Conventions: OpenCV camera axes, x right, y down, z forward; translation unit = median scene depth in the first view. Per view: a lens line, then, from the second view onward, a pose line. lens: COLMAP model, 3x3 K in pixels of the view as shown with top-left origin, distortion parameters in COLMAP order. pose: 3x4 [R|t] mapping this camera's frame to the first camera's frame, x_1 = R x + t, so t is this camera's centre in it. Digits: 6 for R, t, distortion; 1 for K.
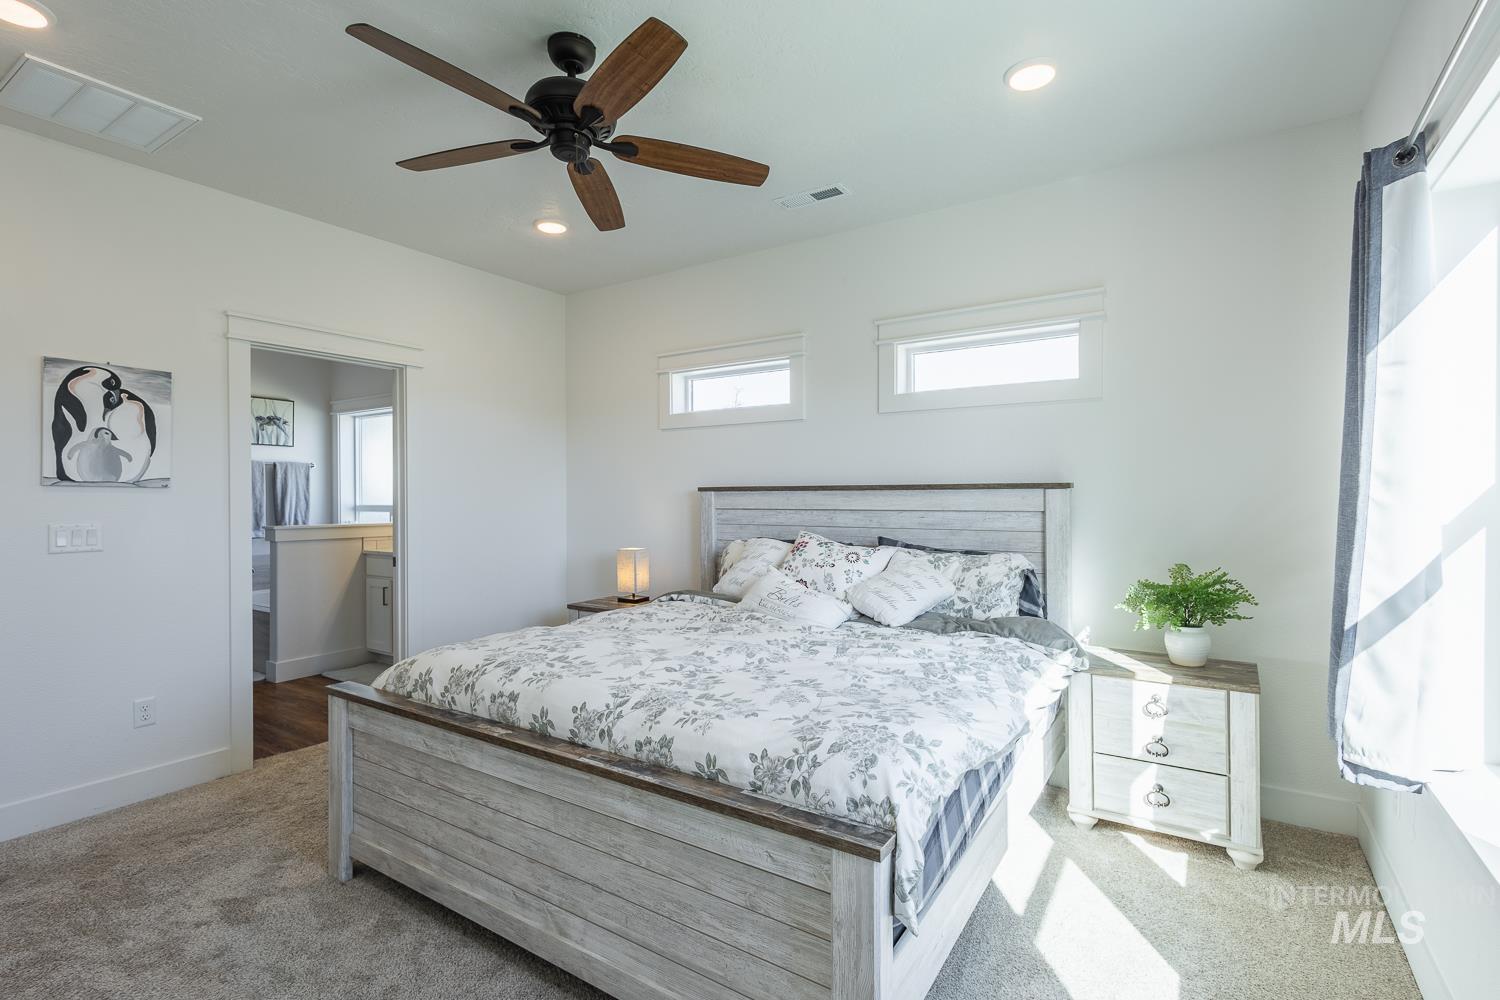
lens RADIAL K [[691.1, 0, 756.6], [0, 691.1, 500.5], [0, 0, 1]] dist [0.001079, -0.000303]
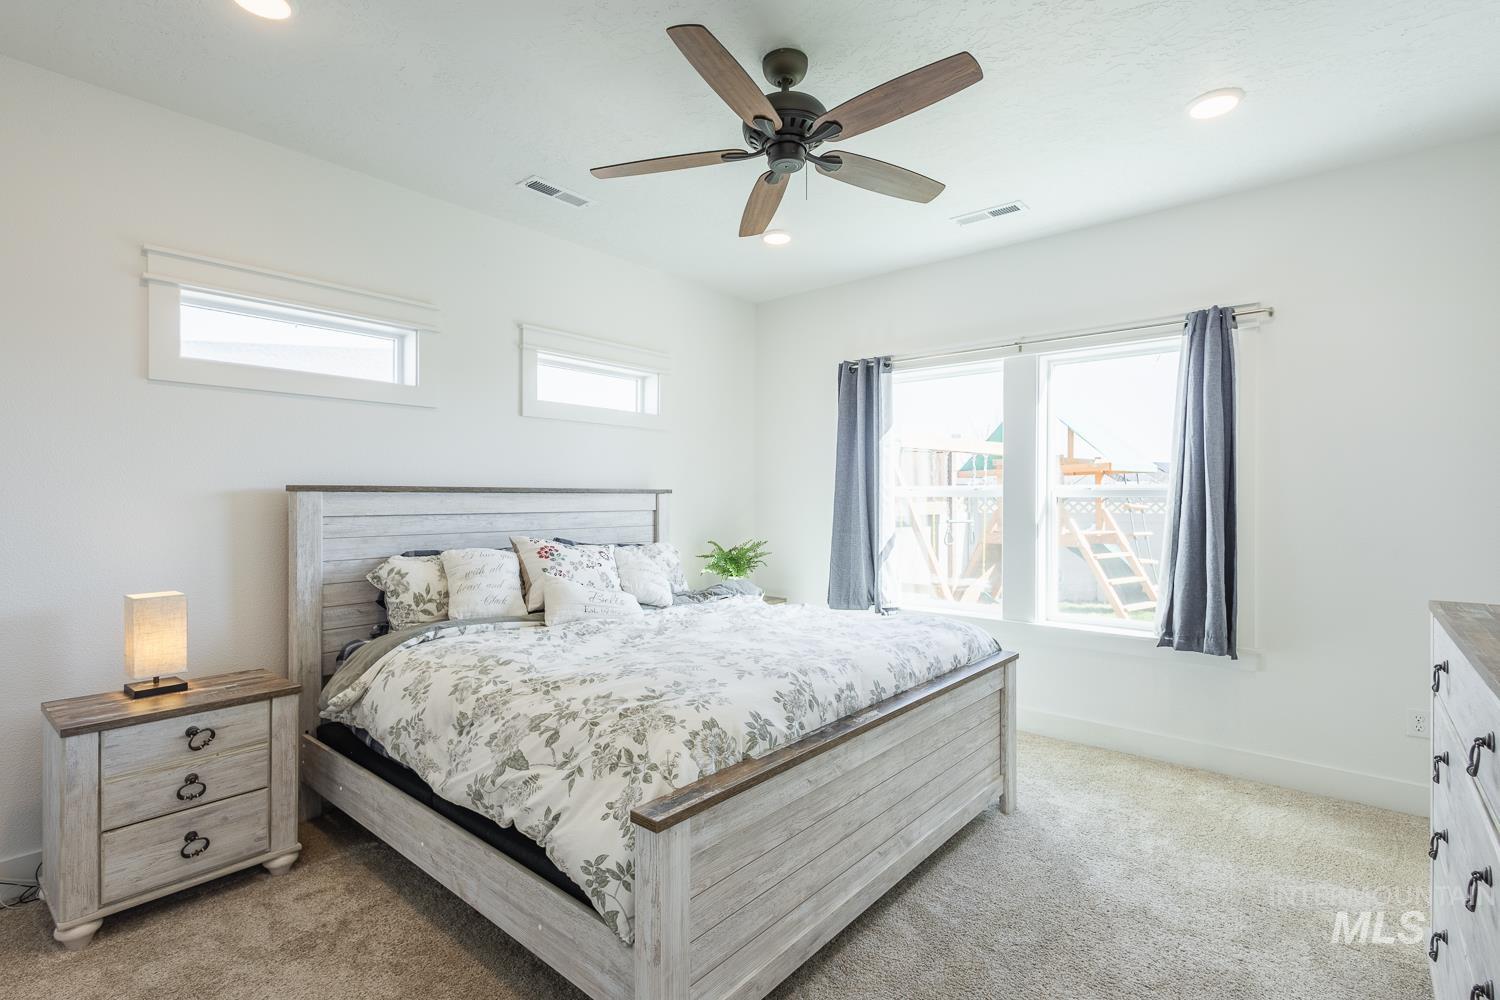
lens RADIAL K [[701.9, 0, 750.0], [0, 701.9, 500.0], [0, 0, 1]] dist [0.002866, 0.000141]
pose [[0.132110, 0.000474, 0.991235, -1.275897], [0.006492, 0.999978, -0.001344, -0.001675], [-0.991214, 0.006612, 0.132104, 0.893664]]
